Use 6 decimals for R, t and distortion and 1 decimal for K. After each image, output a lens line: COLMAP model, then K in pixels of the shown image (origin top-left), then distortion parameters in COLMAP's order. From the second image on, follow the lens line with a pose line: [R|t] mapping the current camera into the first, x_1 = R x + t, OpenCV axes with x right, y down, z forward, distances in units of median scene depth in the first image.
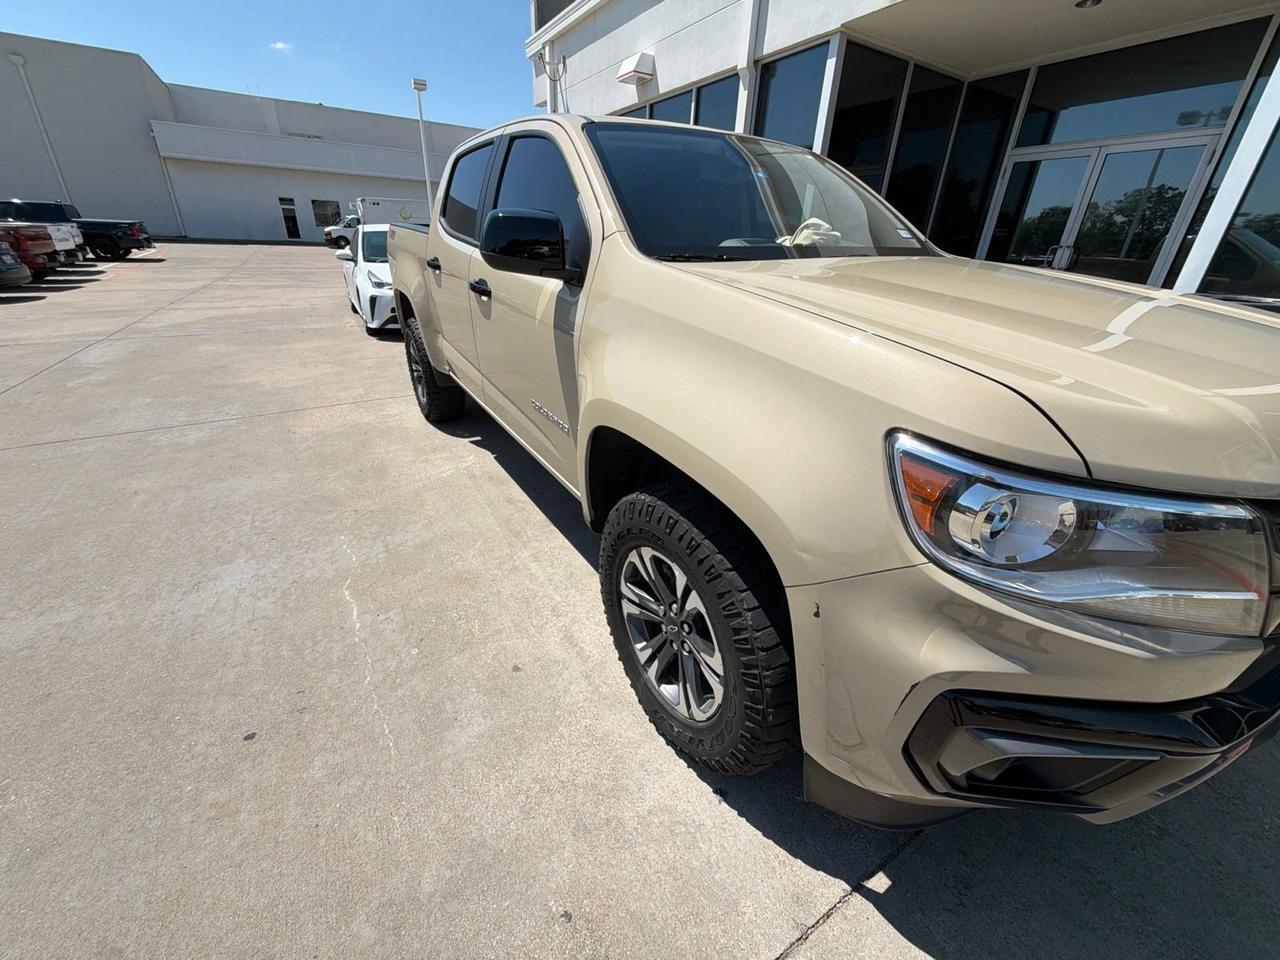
lens RADIAL K [[508.8, 0, 640.0], [0, 508.8, 480.0], [0, 0, 1]] dist [0.000192, -0.000138]
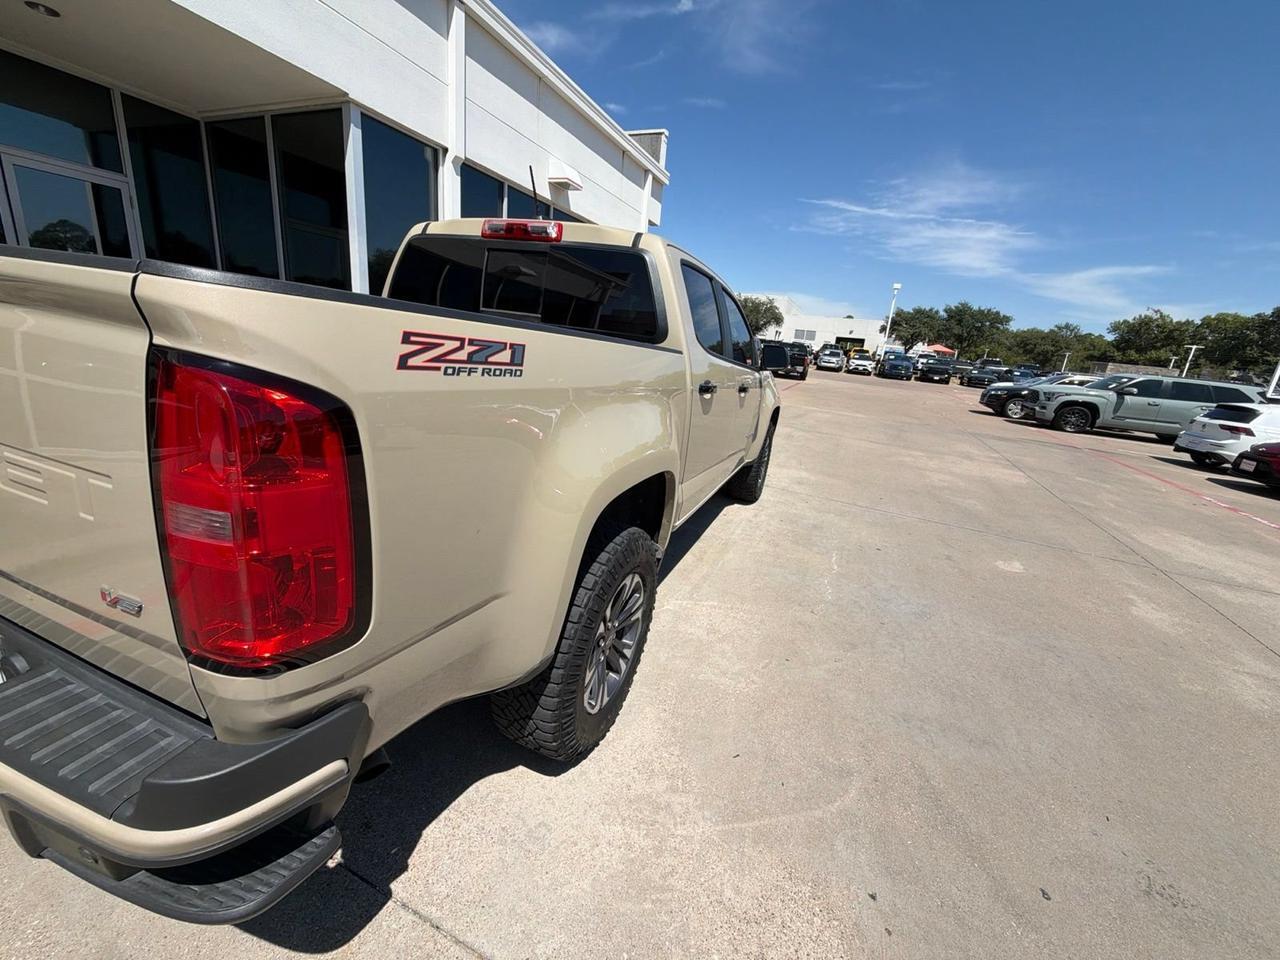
lens RADIAL K [[508.8, 0, 640.0], [0, 508.8, 480.0], [0, 0, 1]] dist [0.000192, -0.000138]
pose [[-0.579687, -0.310127, 0.753515, -0.993926], [0.230624, 0.824485, 0.516757, -0.743041], [-0.781522, 0.473336, -0.406420, 1.480864]]
